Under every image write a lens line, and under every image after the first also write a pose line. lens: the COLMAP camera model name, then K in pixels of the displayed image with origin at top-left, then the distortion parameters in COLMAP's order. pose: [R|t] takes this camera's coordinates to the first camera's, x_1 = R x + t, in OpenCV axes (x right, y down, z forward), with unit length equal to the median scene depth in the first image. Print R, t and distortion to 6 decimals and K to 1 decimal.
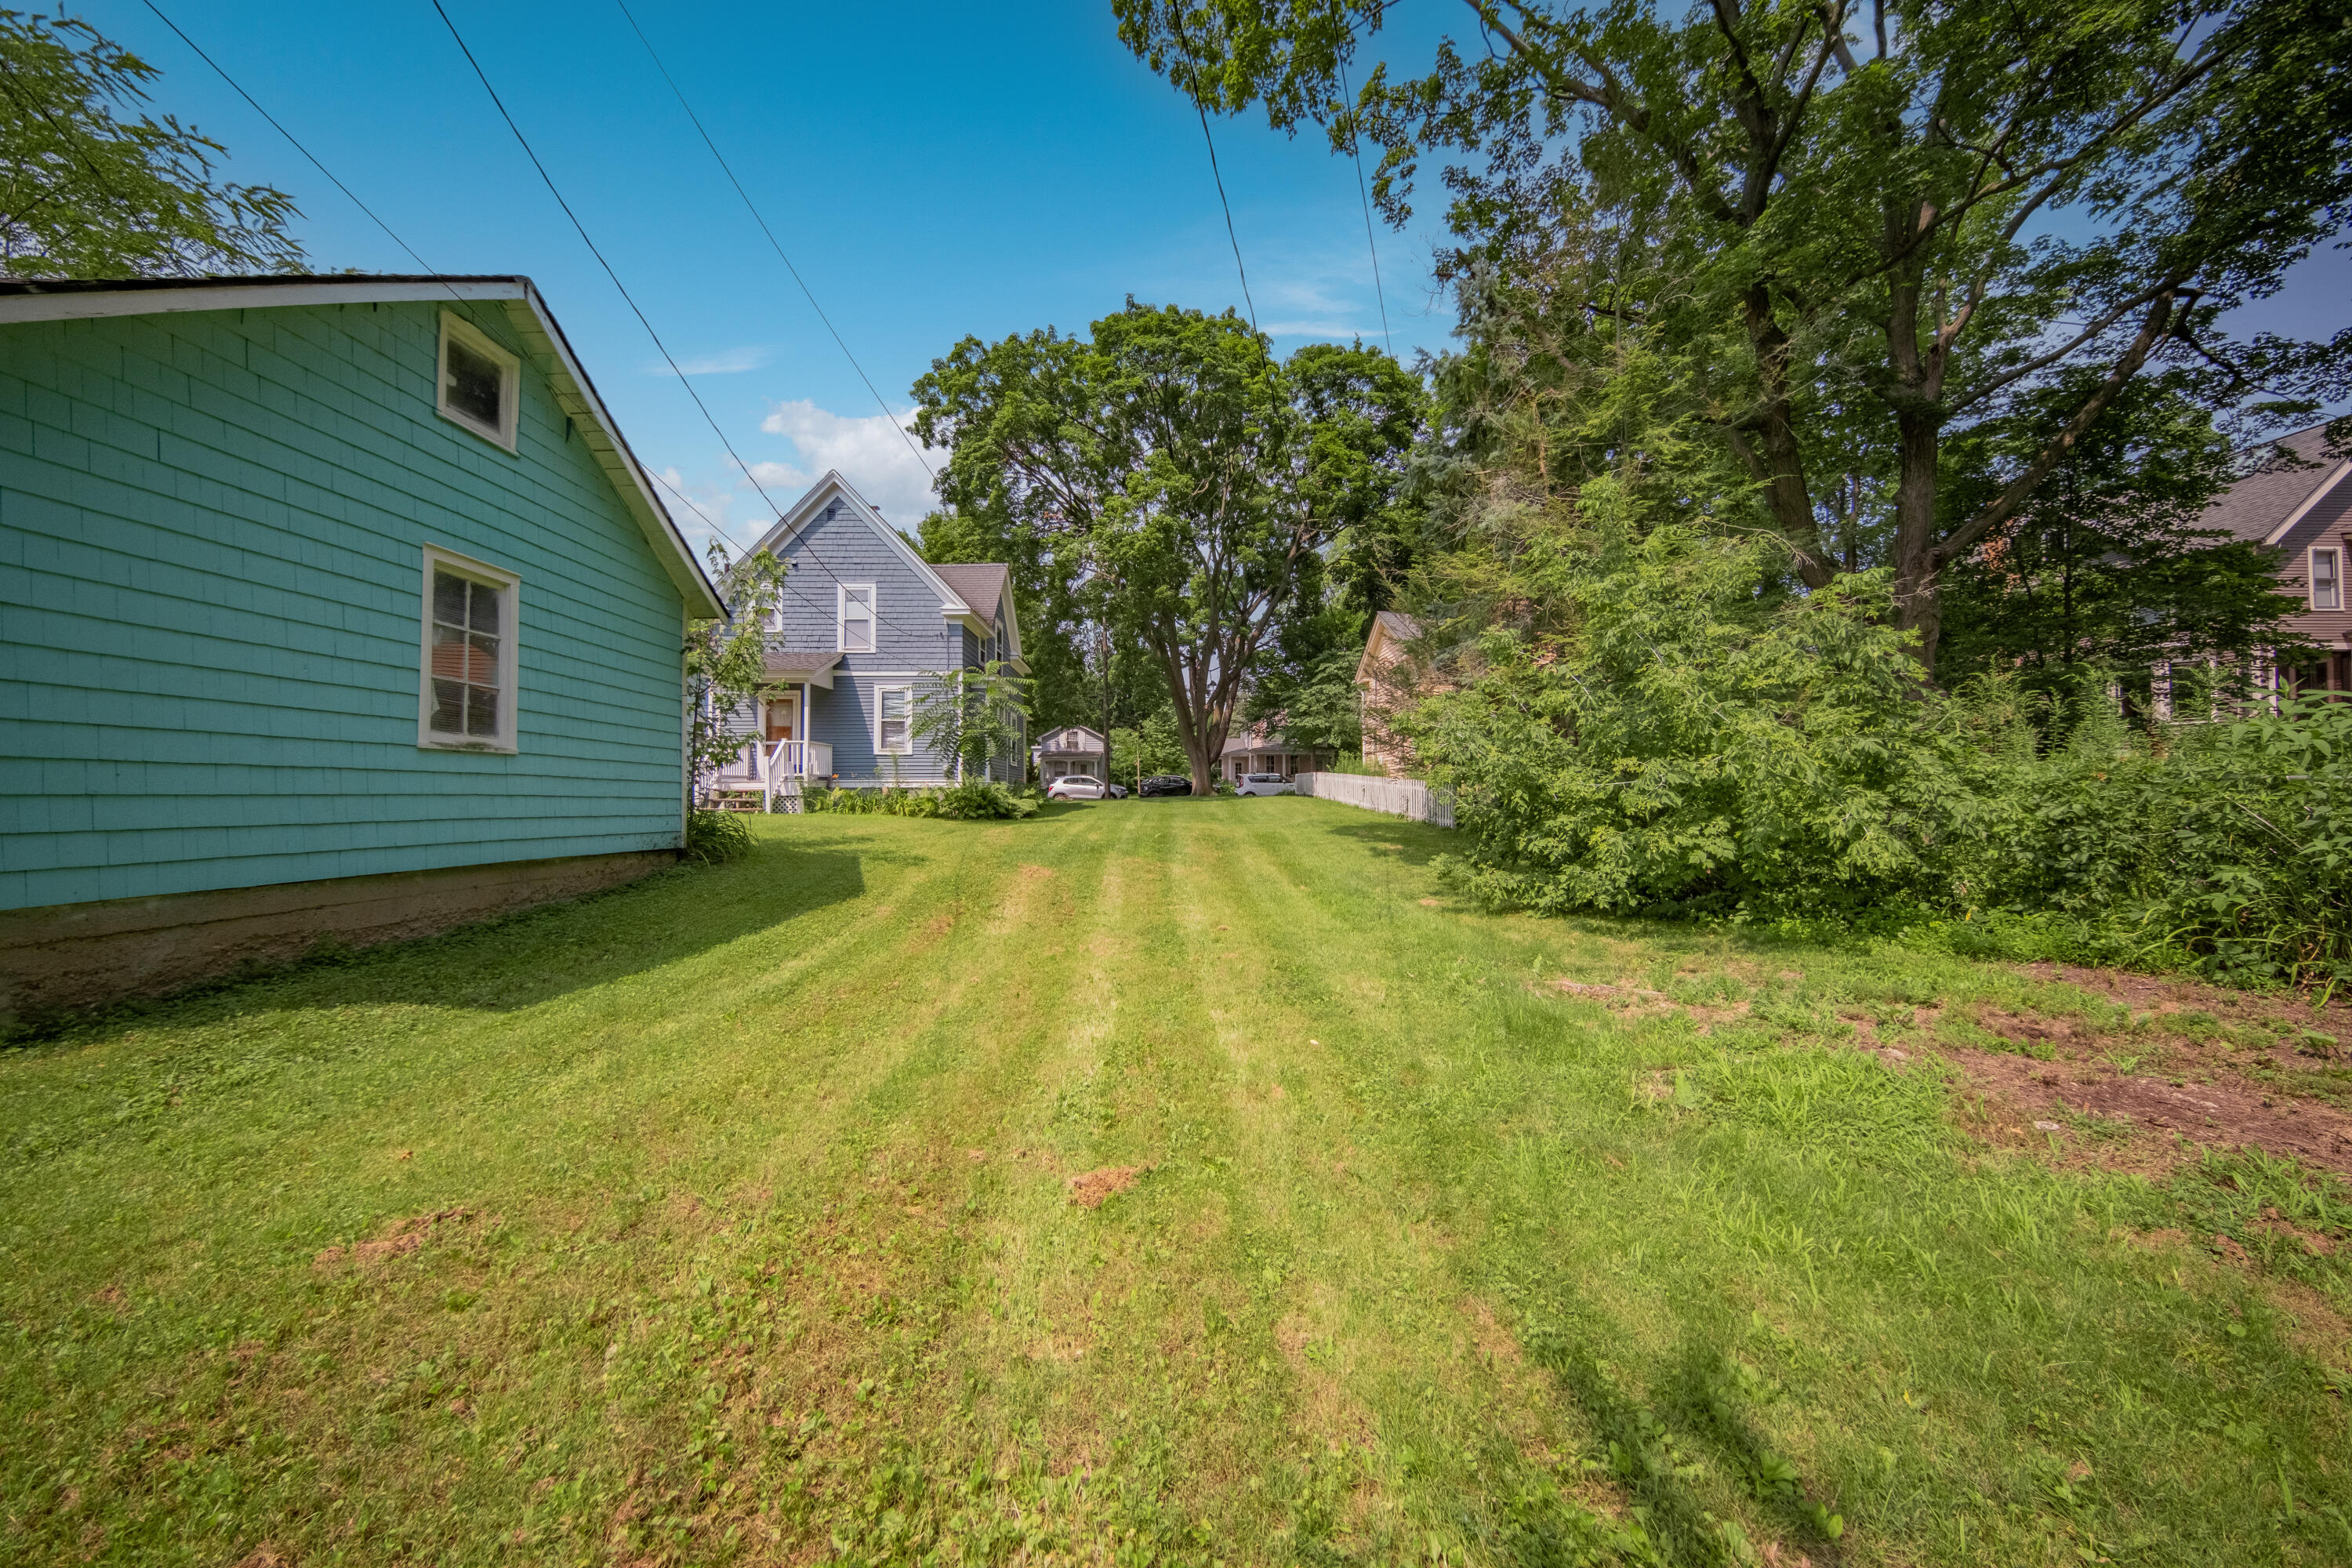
lens RADIAL K [[784.3, 0, 1189.1], [0, 784.3, 780.6], [0, 0, 1]] dist [-0.000895, -0.000204]
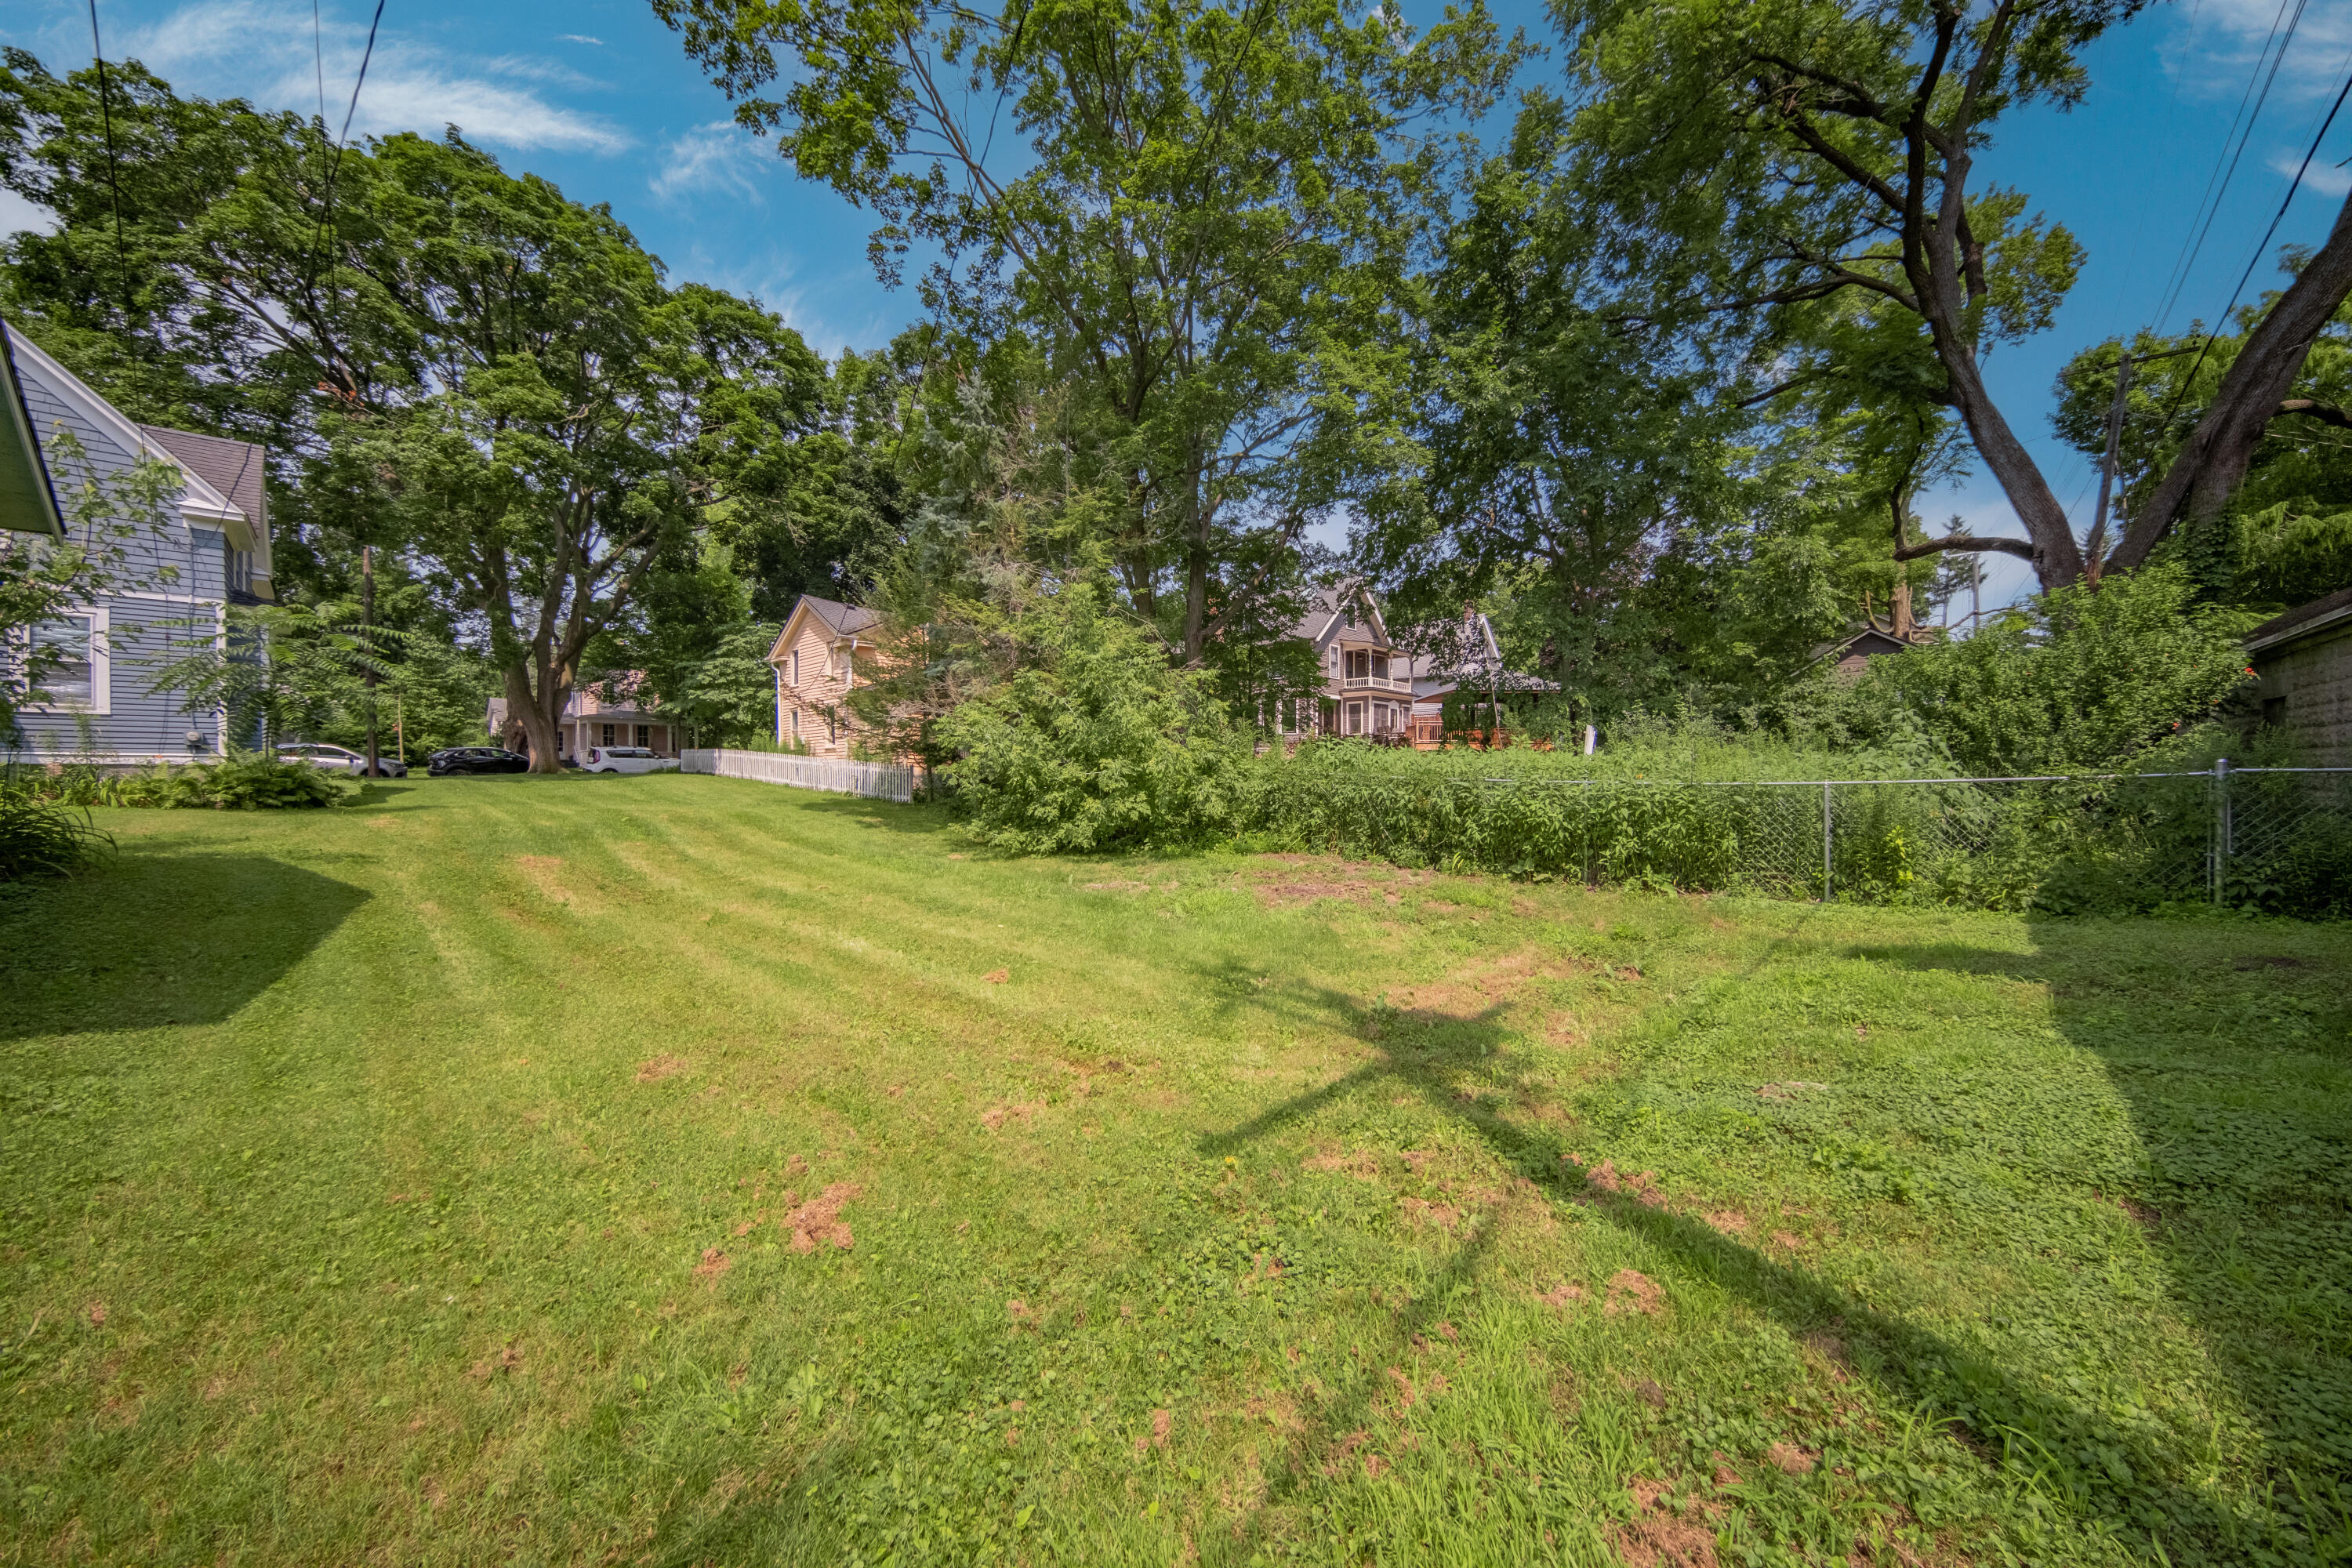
lens RADIAL K [[784.3, 0, 1189.1], [0, 784.3, 780.6], [0, 0, 1]] dist [-0.000895, -0.000204]
pose [[0.703552, -0.006854, 0.710610, -0.192965], [-0.015998, 0.999547, 0.025480, -0.009617], [-0.710463, -0.029295, 0.703124, -0.125424]]
